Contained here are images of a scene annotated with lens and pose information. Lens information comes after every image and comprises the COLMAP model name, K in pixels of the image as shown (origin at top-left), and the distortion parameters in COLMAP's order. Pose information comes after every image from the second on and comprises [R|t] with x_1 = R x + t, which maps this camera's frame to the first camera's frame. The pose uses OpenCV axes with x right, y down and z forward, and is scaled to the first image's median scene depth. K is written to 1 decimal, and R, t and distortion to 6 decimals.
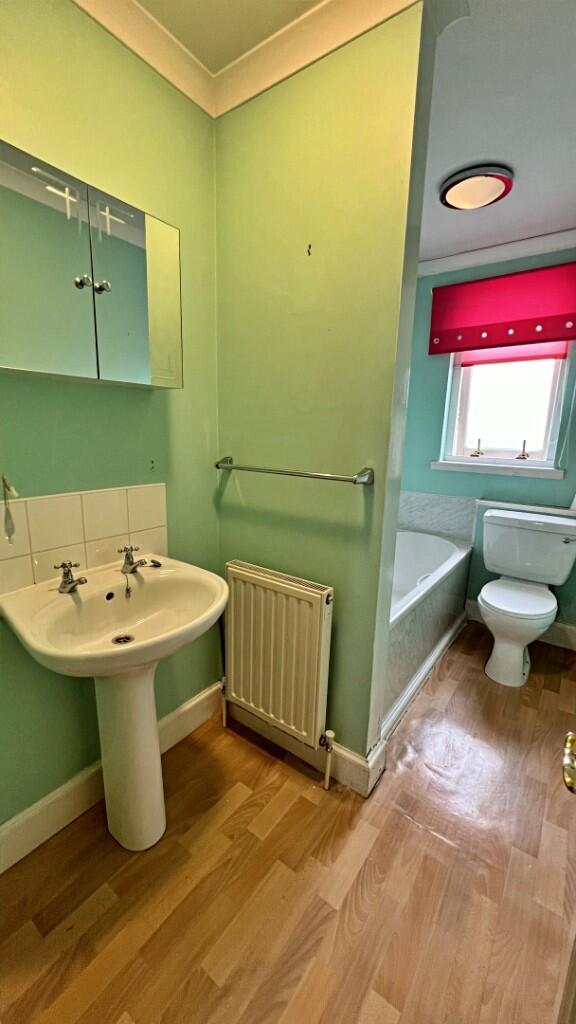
lens RADIAL K [[414.1, 0, 286.5], [0, 414.1, 511.6], [0, 0, 1]] dist [0.003842, 0.000983]
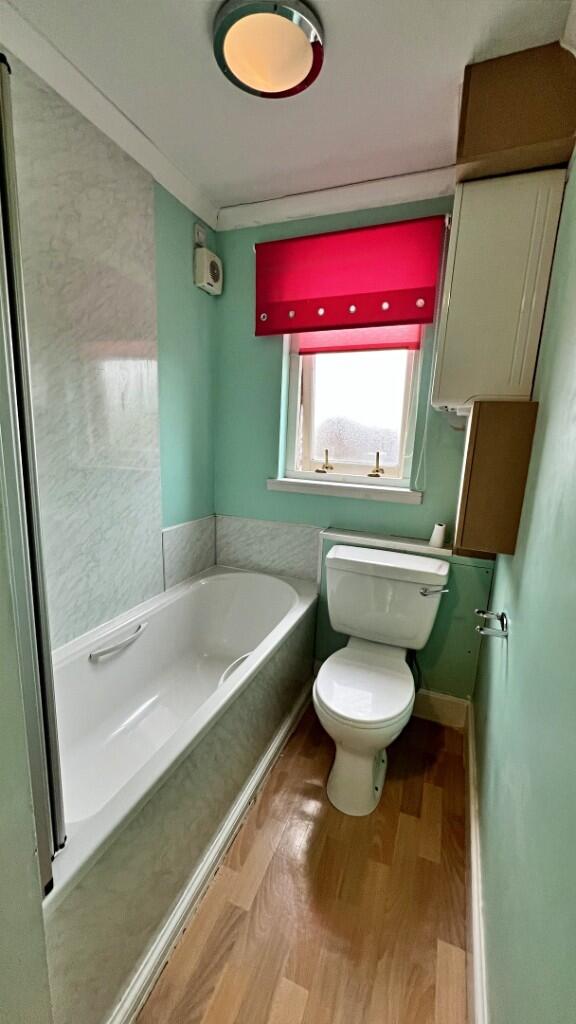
lens RADIAL K [[414.1, 0, 287.0], [0, 414.1, 512.7], [0, 0, 1]] dist [0.003842, 0.000983]
pose [[0.970285, -0.033107, 0.239688, 0.212245], [0.032466, 0.999451, 0.006622, -0.067326], [-0.239776, 0.001357, 0.970827, 0.274339]]
